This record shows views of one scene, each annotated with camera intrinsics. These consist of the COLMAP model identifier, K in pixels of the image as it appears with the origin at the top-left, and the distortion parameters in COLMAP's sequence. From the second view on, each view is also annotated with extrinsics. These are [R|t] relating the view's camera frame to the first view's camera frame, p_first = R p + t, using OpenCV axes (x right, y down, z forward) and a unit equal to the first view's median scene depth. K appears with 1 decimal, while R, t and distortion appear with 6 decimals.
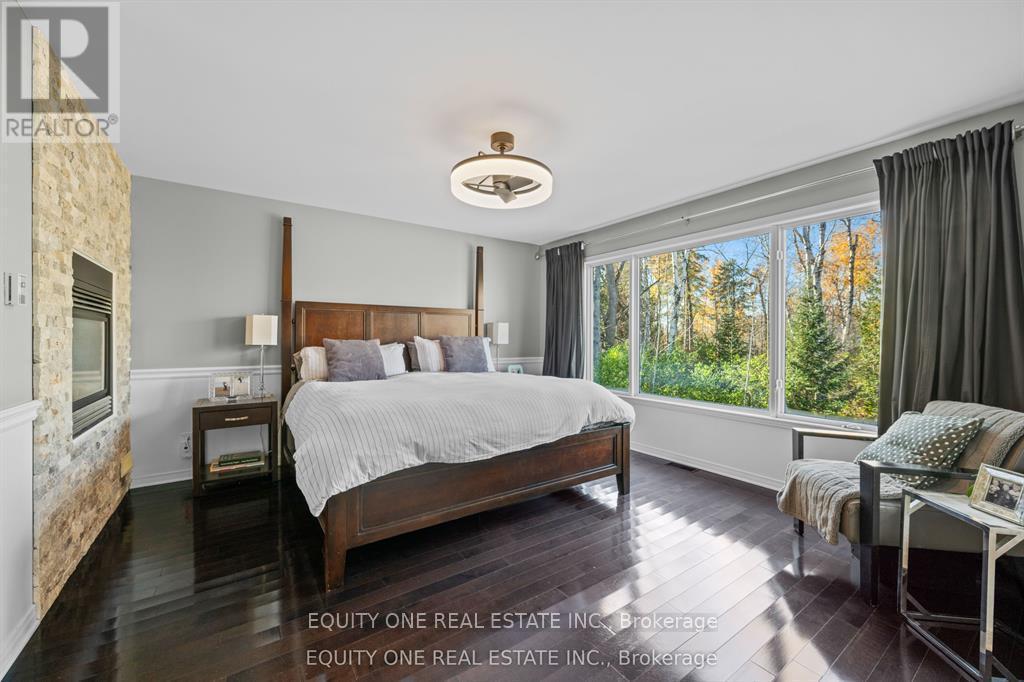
lens RADIAL K [[401.2, 0, 510.8], [0, 401.2, 341.2], [0, 0, 1]] dist [0.001693, 0.000143]
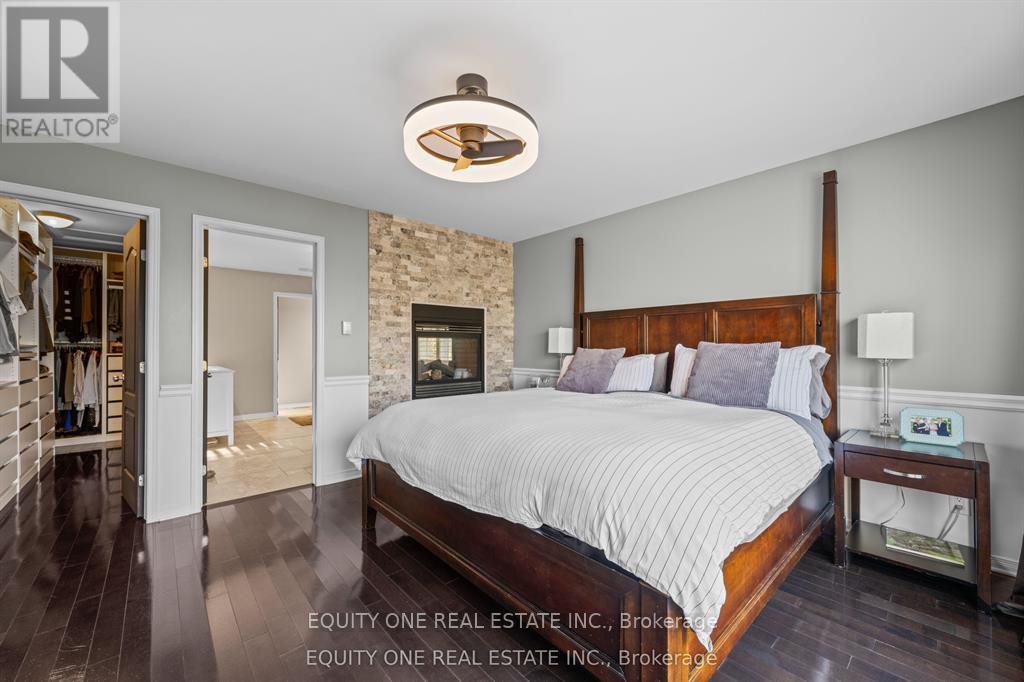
lens RADIAL K [[401.2, 0, 511.7], [0, 401.2, 346.2], [0, 0, 1]] dist [0.001693, 0.000143]
pose [[0.119381, -0.004727, -0.992837, 0.686479], [-0.007505, 0.999956, -0.005663, -0.004505], [0.992820, 0.008127, 0.119340, 0.915621]]
